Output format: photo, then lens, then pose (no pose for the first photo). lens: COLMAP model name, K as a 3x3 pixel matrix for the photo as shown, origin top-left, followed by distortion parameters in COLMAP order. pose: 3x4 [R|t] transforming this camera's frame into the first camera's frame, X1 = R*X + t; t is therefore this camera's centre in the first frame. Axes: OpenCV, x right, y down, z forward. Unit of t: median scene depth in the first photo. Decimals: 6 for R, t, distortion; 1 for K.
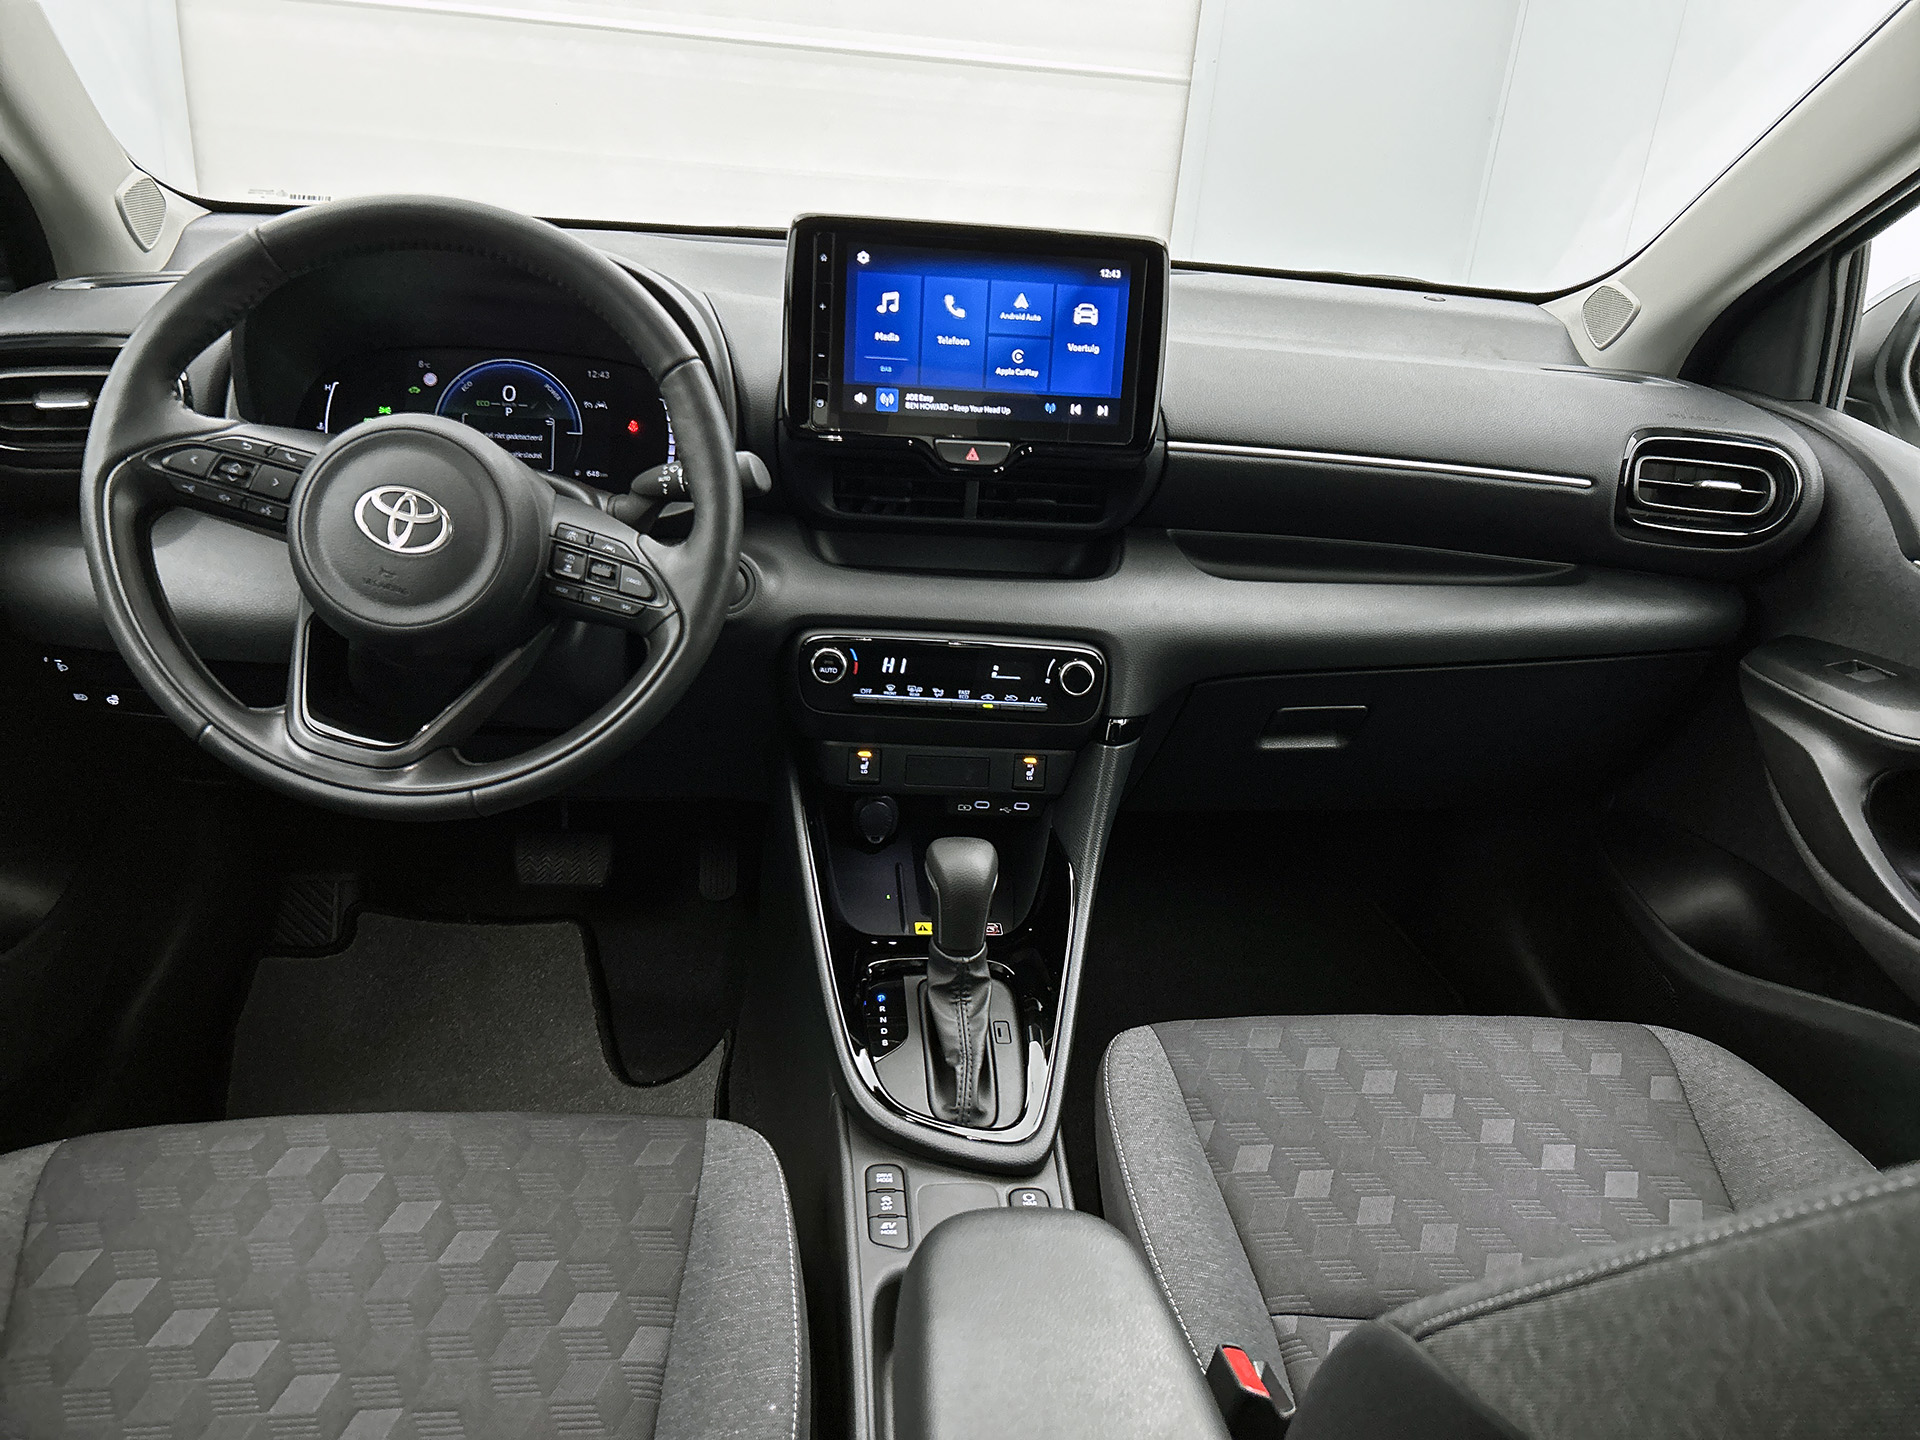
lens RADIAL K [[1456.5, 0, 974.1], [0, 1456.5, 717.3], [0, 0, 1]] dist [0.105270, -0.125709]
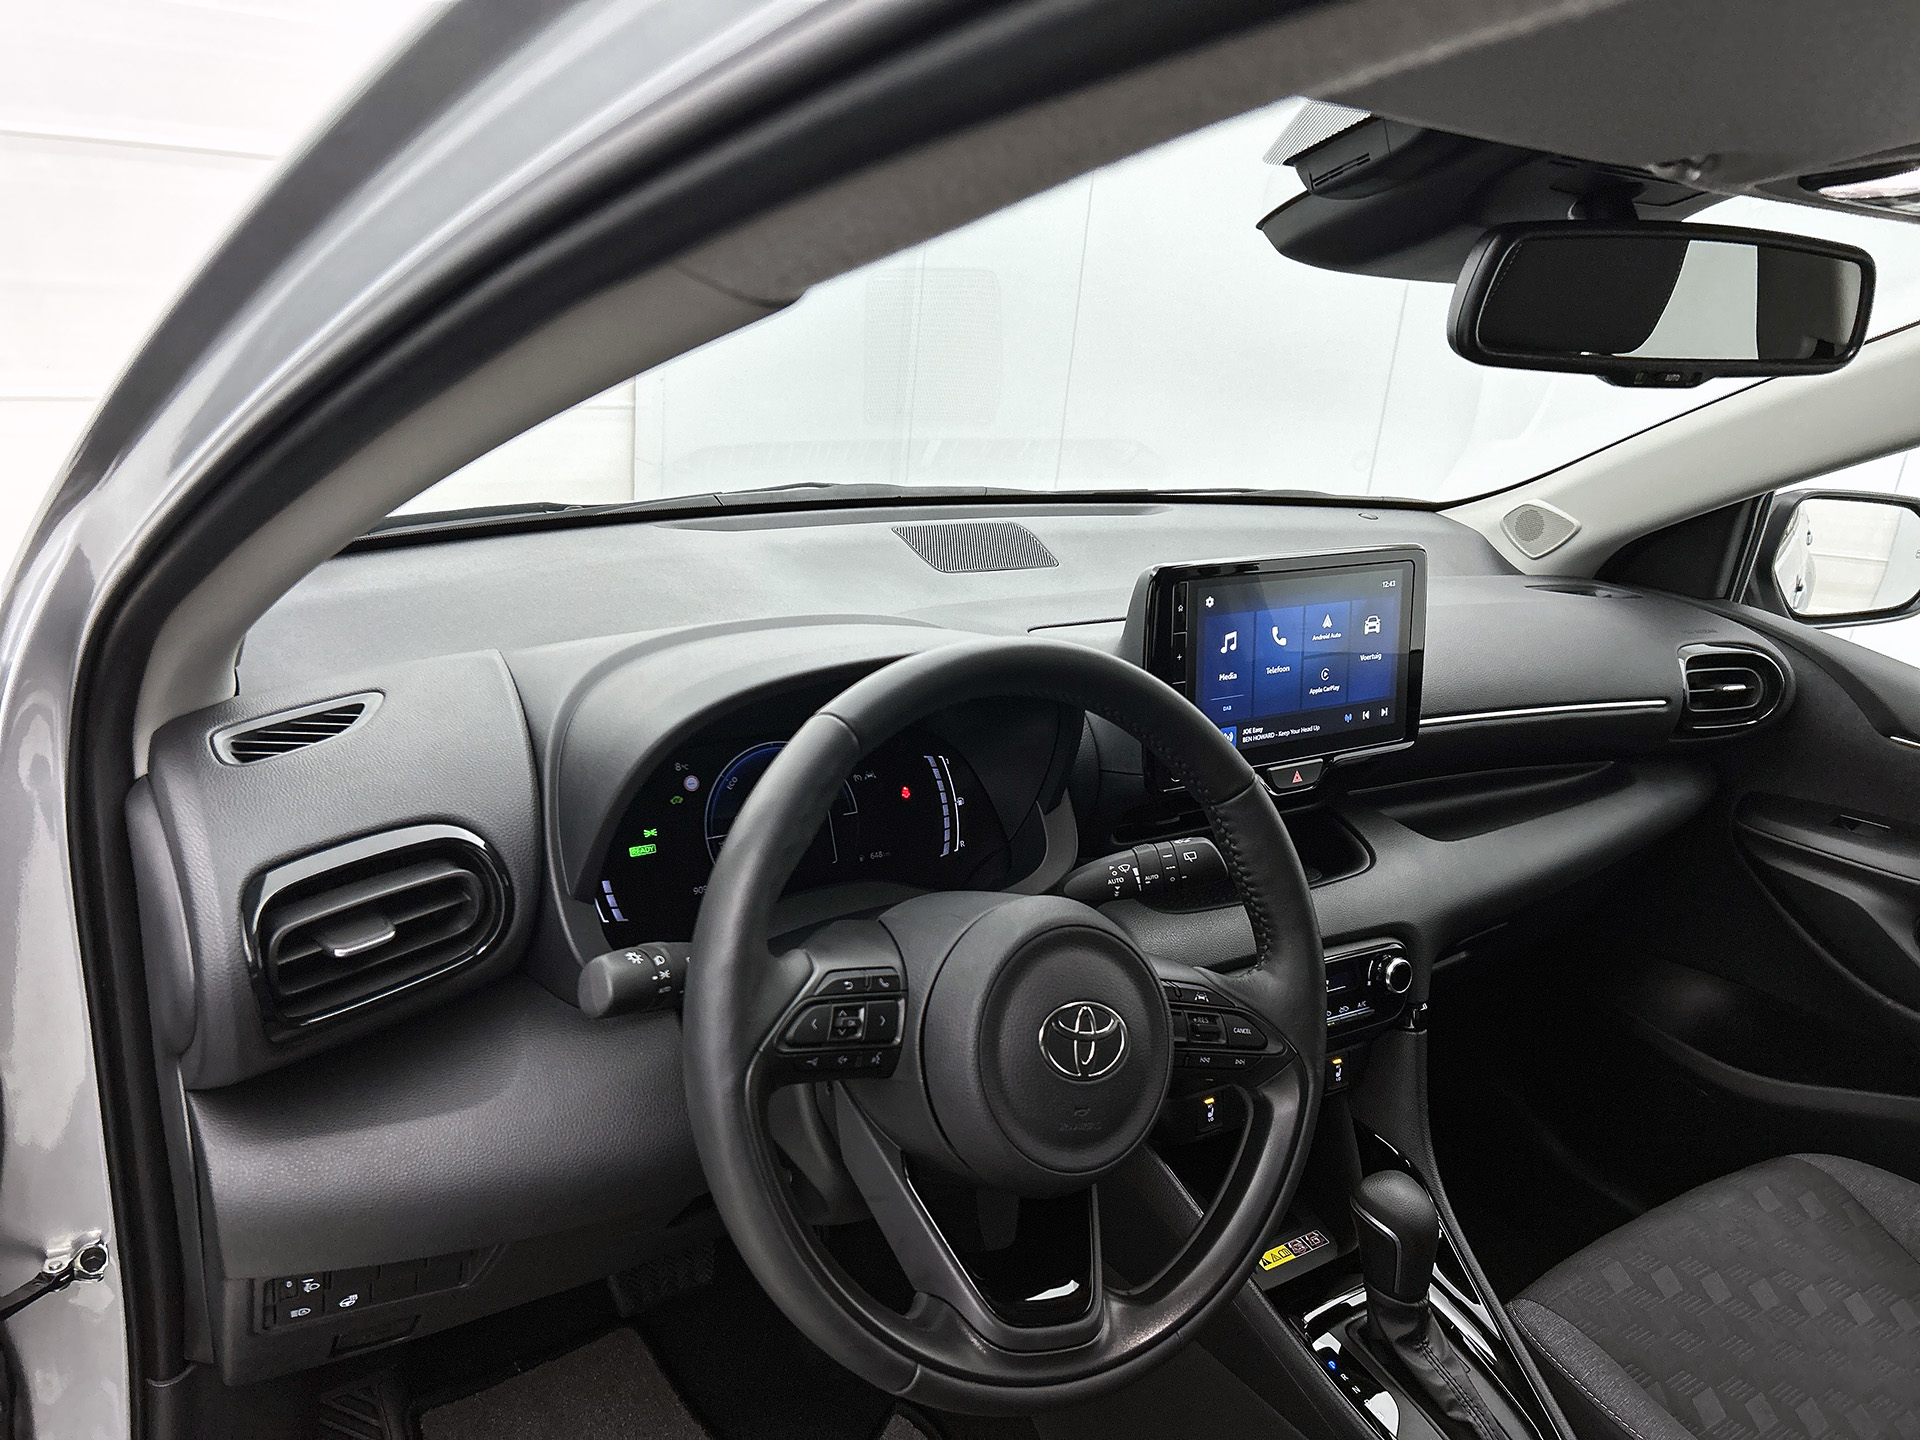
lens RADIAL K [[1456.5, 0, 974.1], [0, 1456.5, 717.3], [0, 0, 1]] dist [0.105270, -0.125709]
pose [[0.887265, -0.147046, 0.437195, -0.613278], [0.159962, 0.987096, 0.007365, -0.260589], [-0.432636, 0.063399, 0.899337, 0.211064]]
